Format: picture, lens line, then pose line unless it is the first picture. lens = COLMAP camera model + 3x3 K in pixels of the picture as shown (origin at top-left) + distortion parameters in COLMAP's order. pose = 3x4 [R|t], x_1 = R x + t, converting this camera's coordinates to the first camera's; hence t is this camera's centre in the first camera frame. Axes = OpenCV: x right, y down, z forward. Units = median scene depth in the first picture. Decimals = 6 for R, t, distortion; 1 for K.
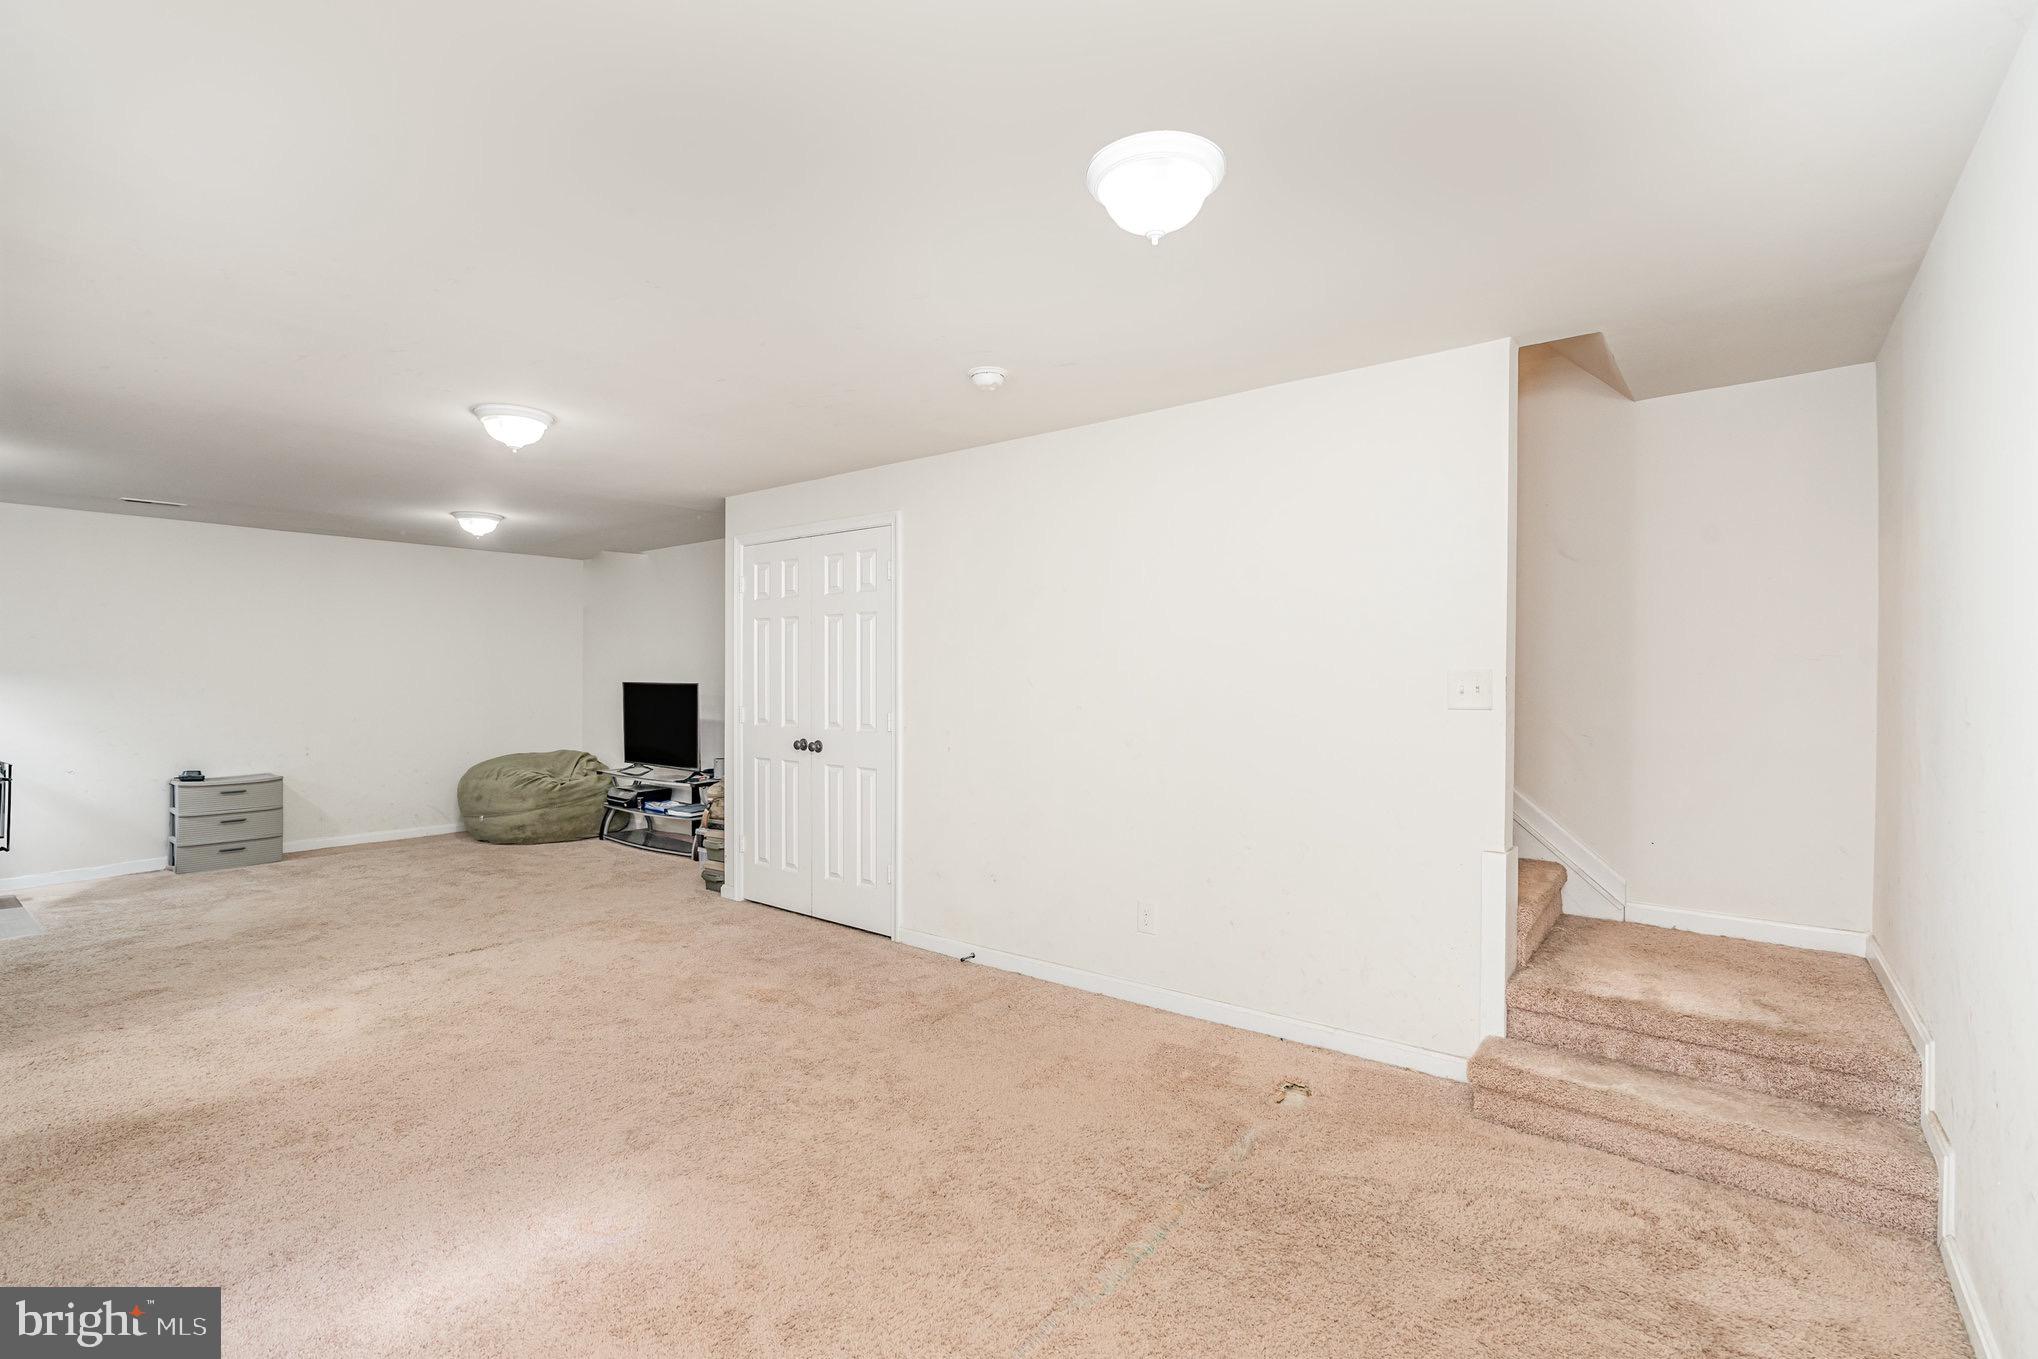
lens RADIAL K [[917.3, 0, 1019.0], [0, 917.3, 679.5], [0, 0, 1]] dist [-0.001246, 0.000047]
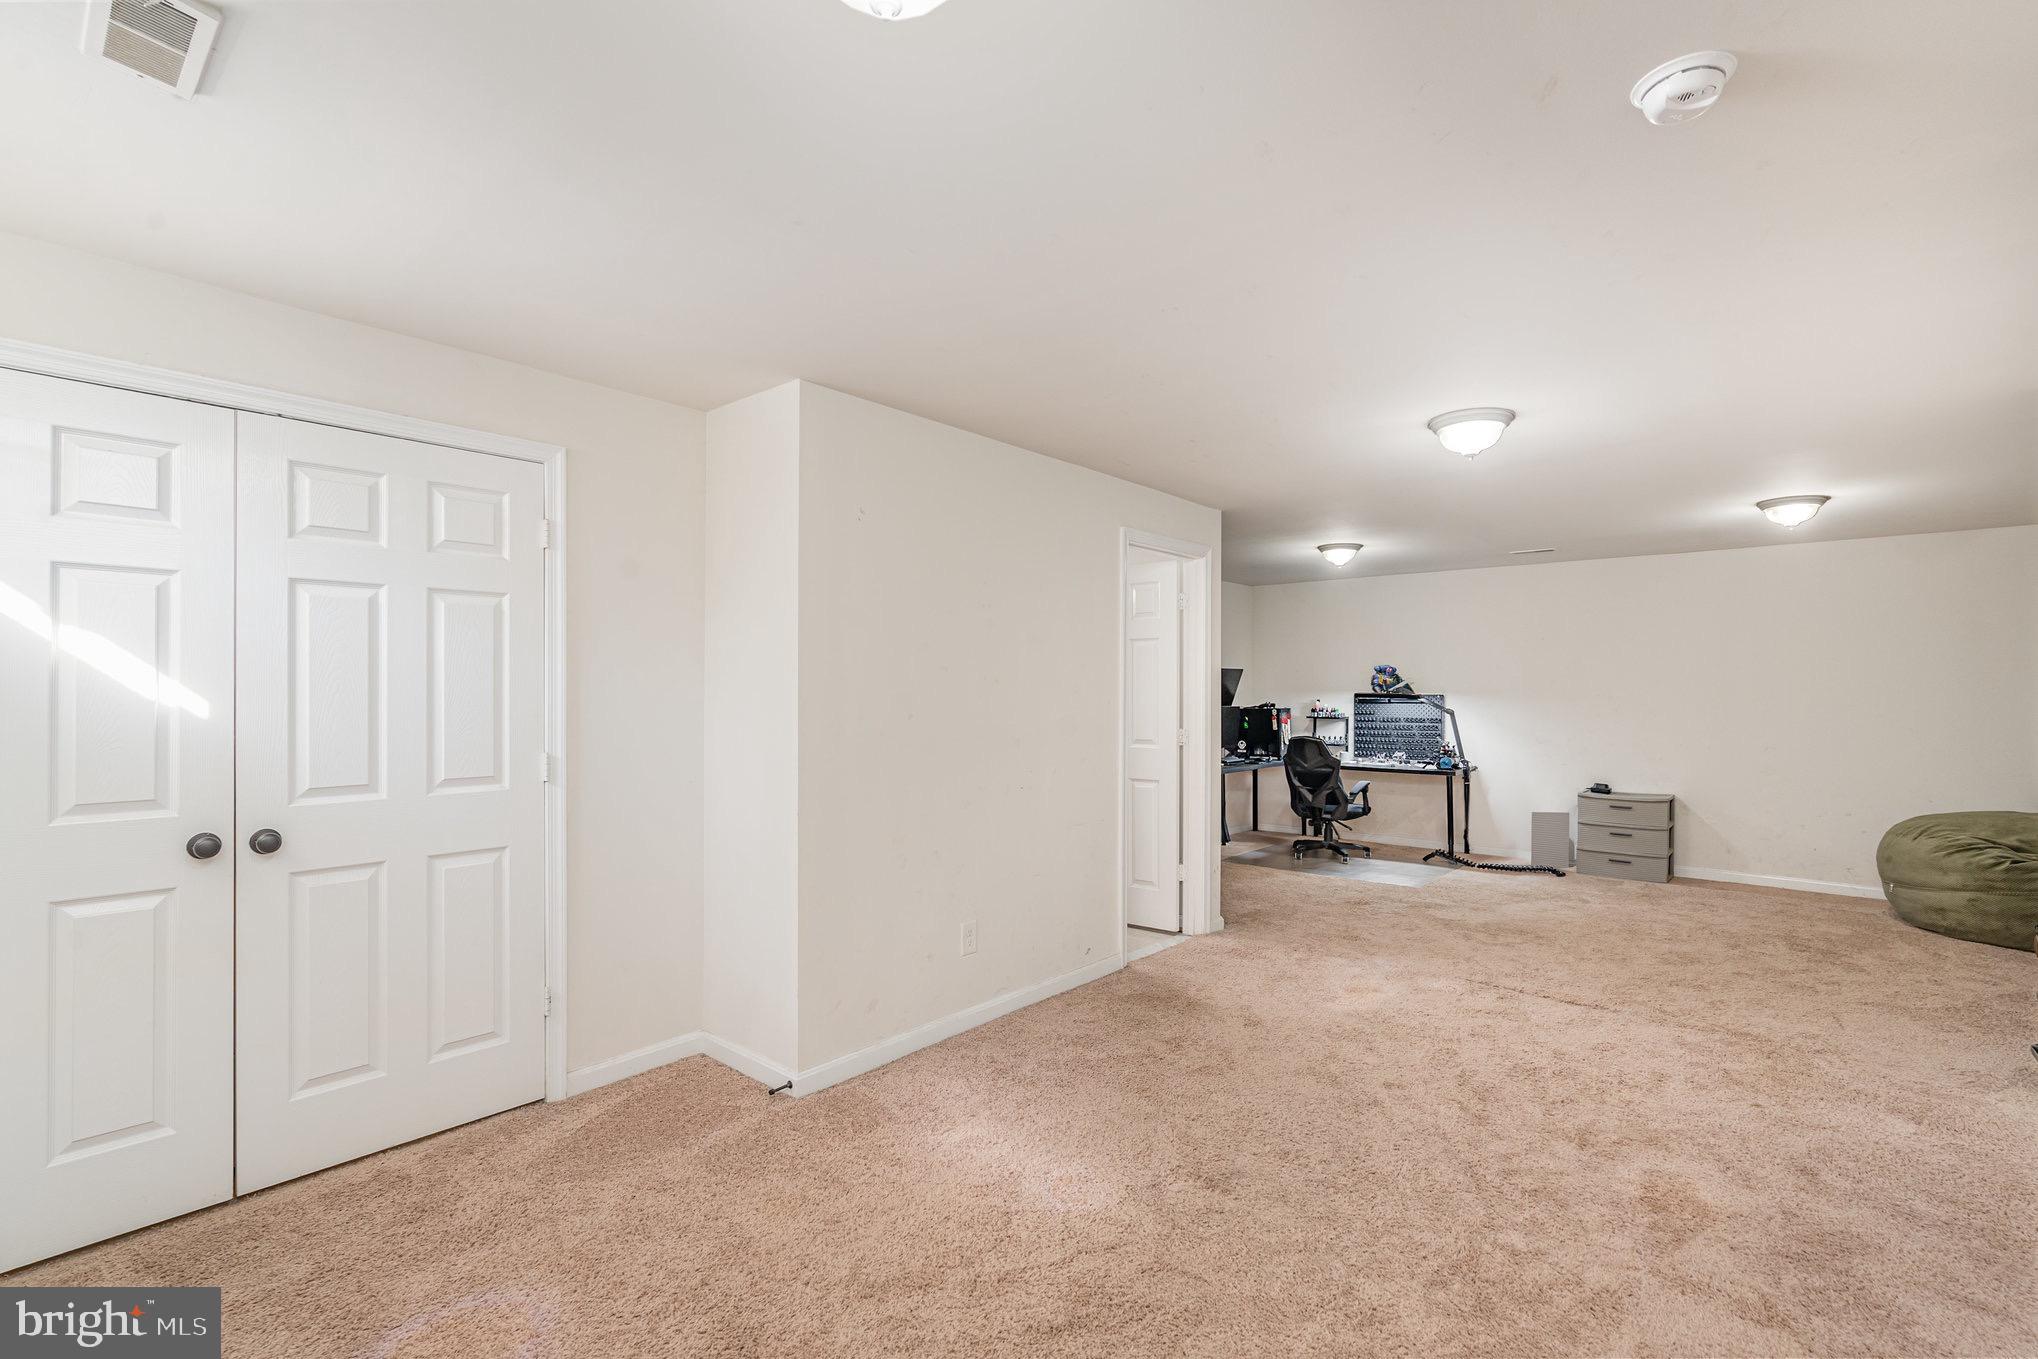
lens RADIAL K [[917.3, 0, 1019.0], [0, 917.3, 679.5], [0, 0, 1]] dist [-0.001246, 0.000047]
pose [[-0.050131, -0.015374, -0.998624, 0.247521], [-0.008398, 0.999853, -0.014971, -0.003857], [0.998707, 0.007636, -0.050253, 0.362212]]
